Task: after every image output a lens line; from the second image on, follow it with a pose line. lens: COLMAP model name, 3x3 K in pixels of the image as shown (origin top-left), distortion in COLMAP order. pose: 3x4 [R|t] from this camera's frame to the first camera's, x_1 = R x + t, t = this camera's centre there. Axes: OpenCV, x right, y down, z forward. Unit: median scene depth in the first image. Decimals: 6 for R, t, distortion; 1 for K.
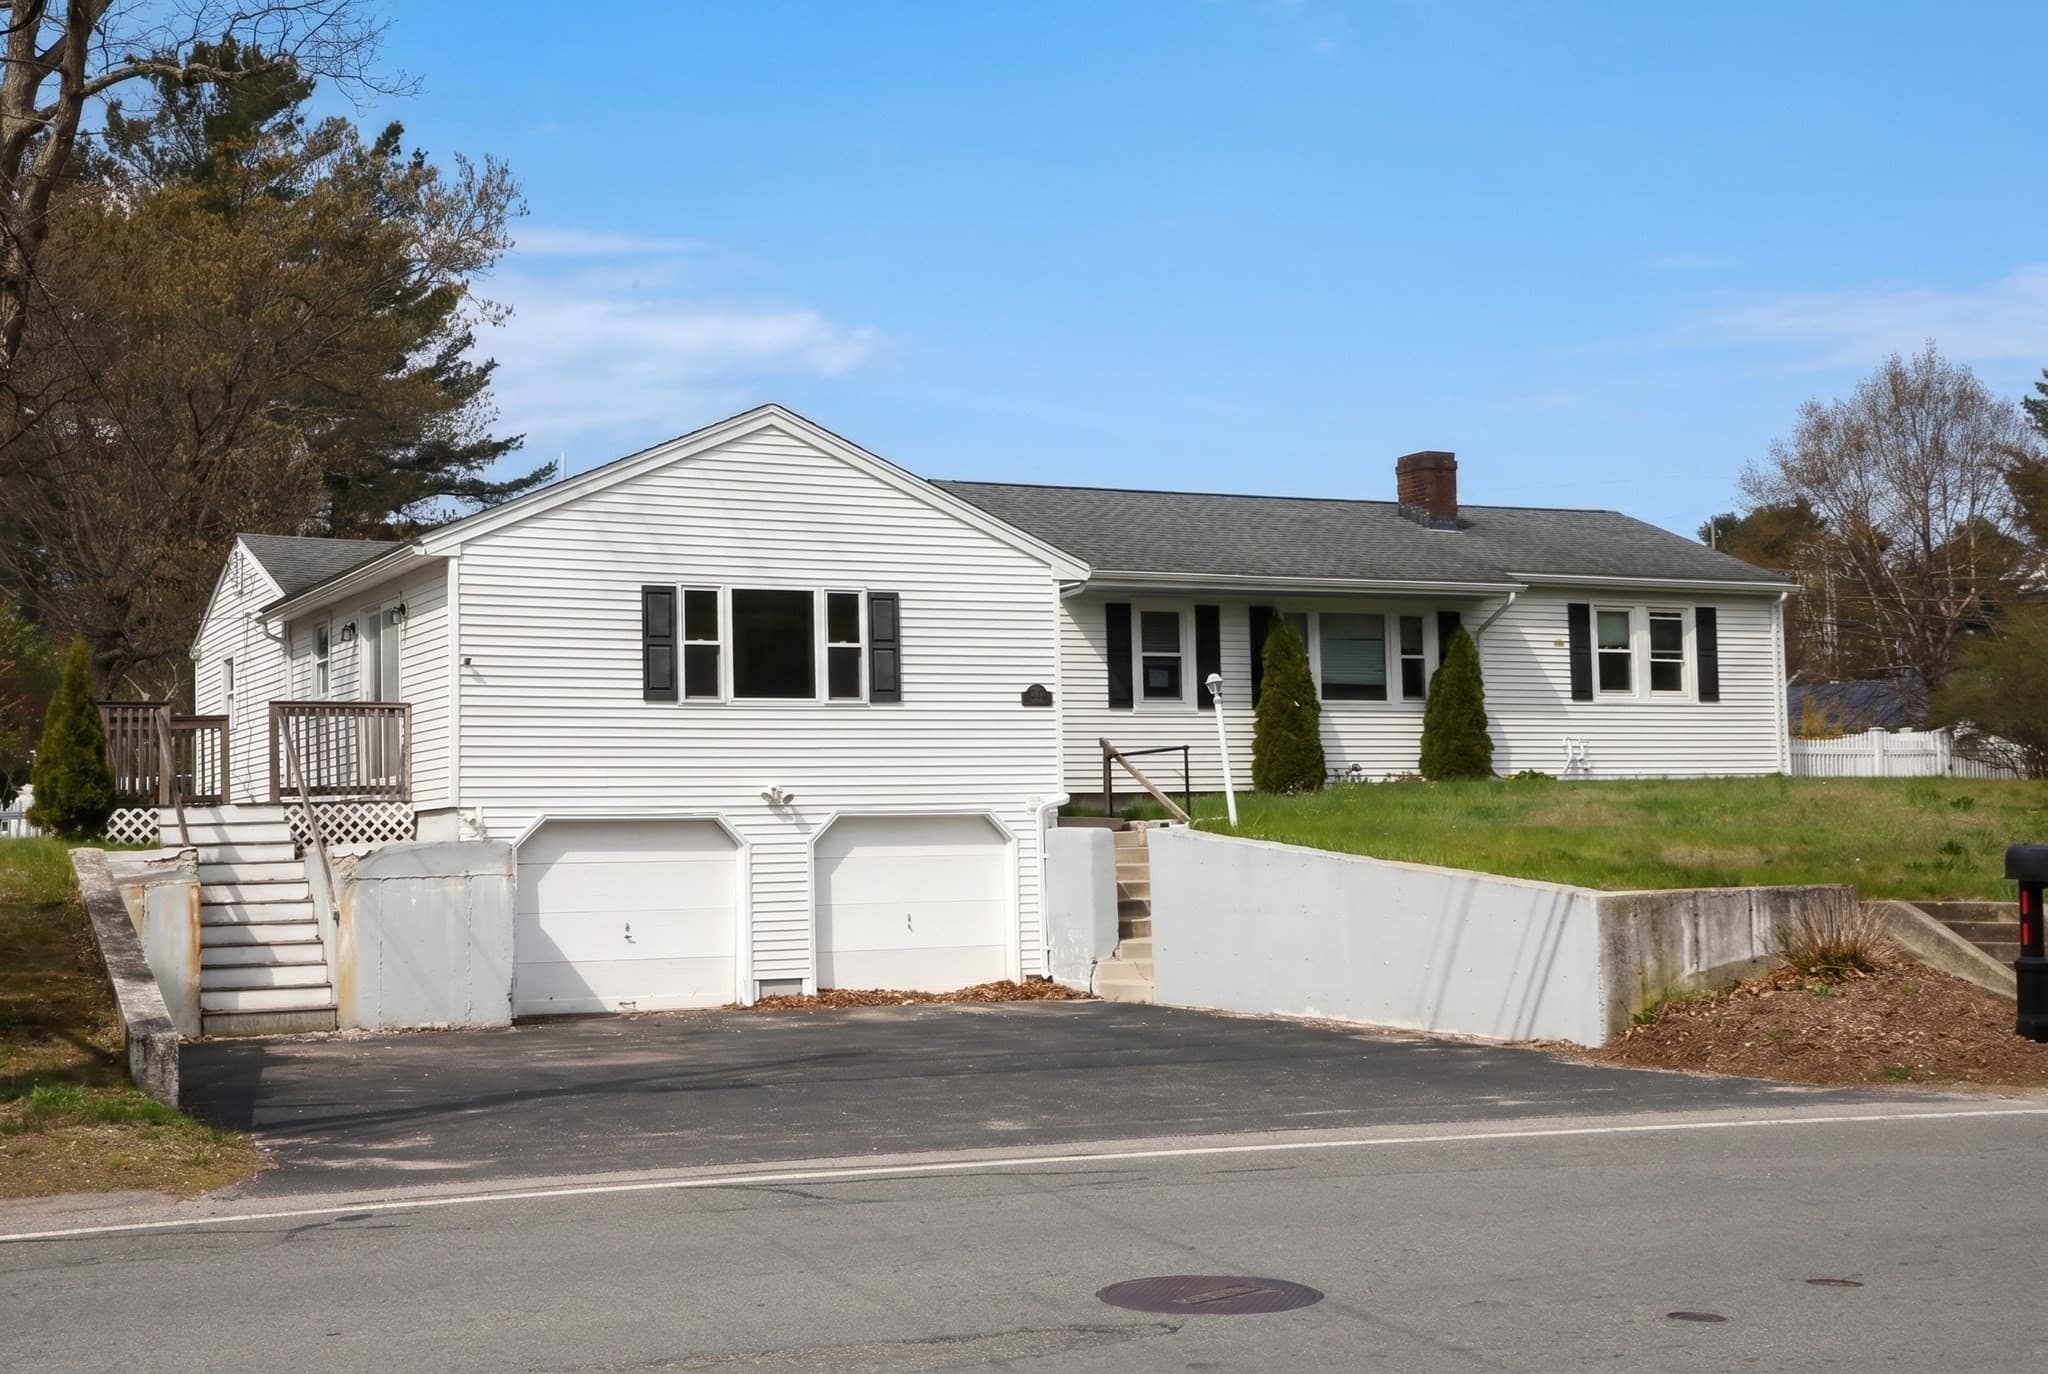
lens RADIAL K [[2626.7, 0, 1024.0], [0, 2626.7, 687.0], [0, 0, 1]] dist [0.189570, 0.014838]
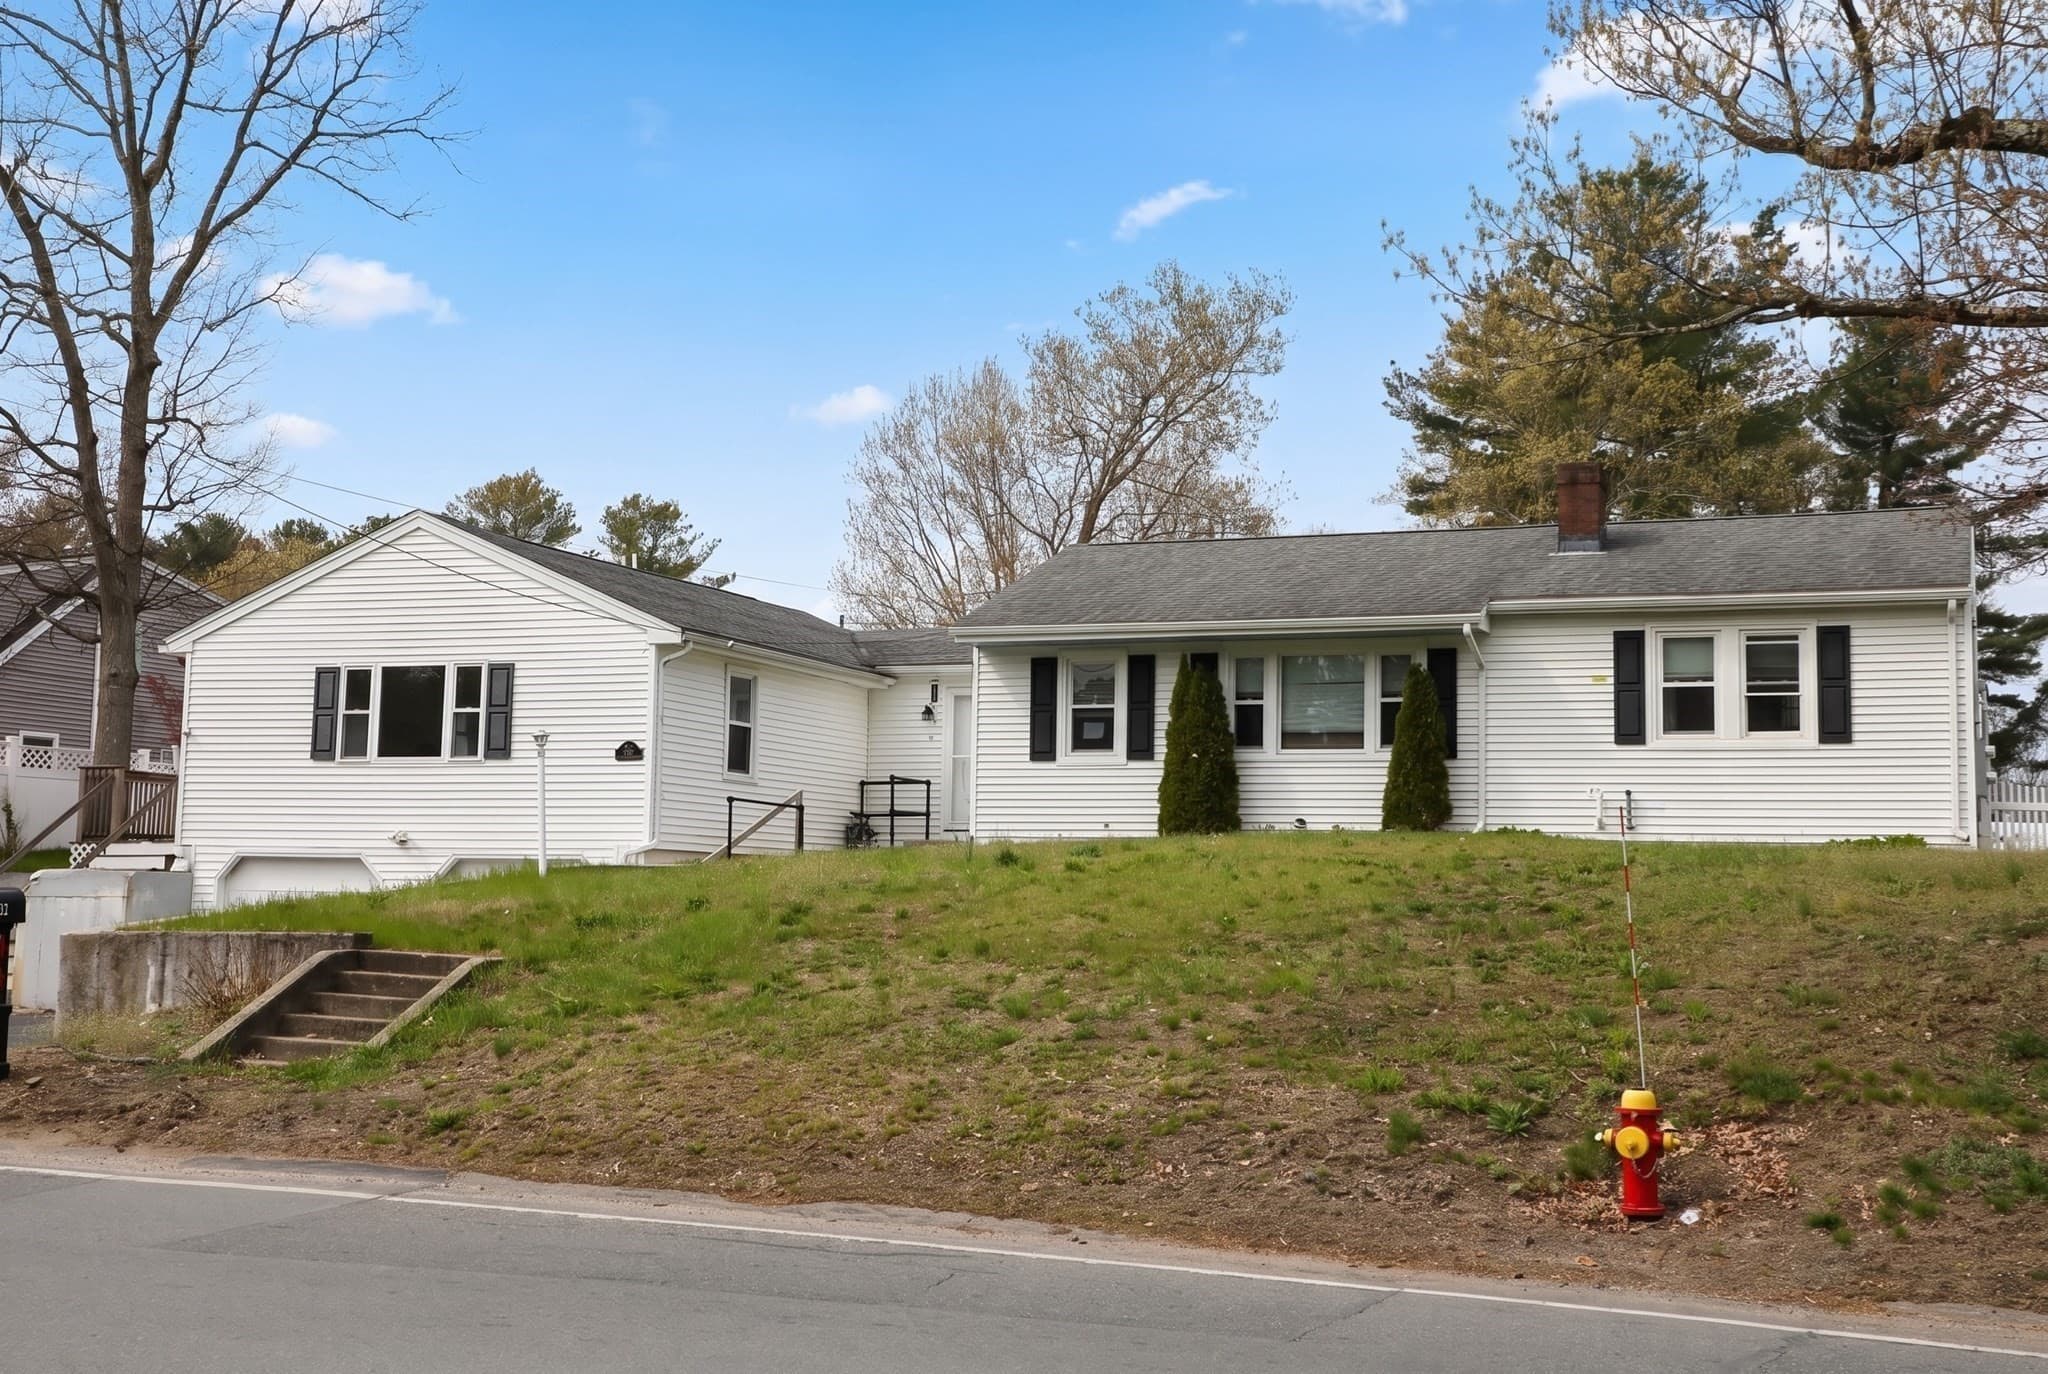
lens RADIAL K [[2473.9, 0, 1024.0], [0, 2473.9, 687.0], [0, 0, 1]] dist [0.130067, 0.022927]
pose [[0.673389, -0.034333, -0.738491, 0.739549], [0.014717, 0.999346, -0.033041, 0.011087], [0.739142, 0.011381, 0.673454, 0.356443]]
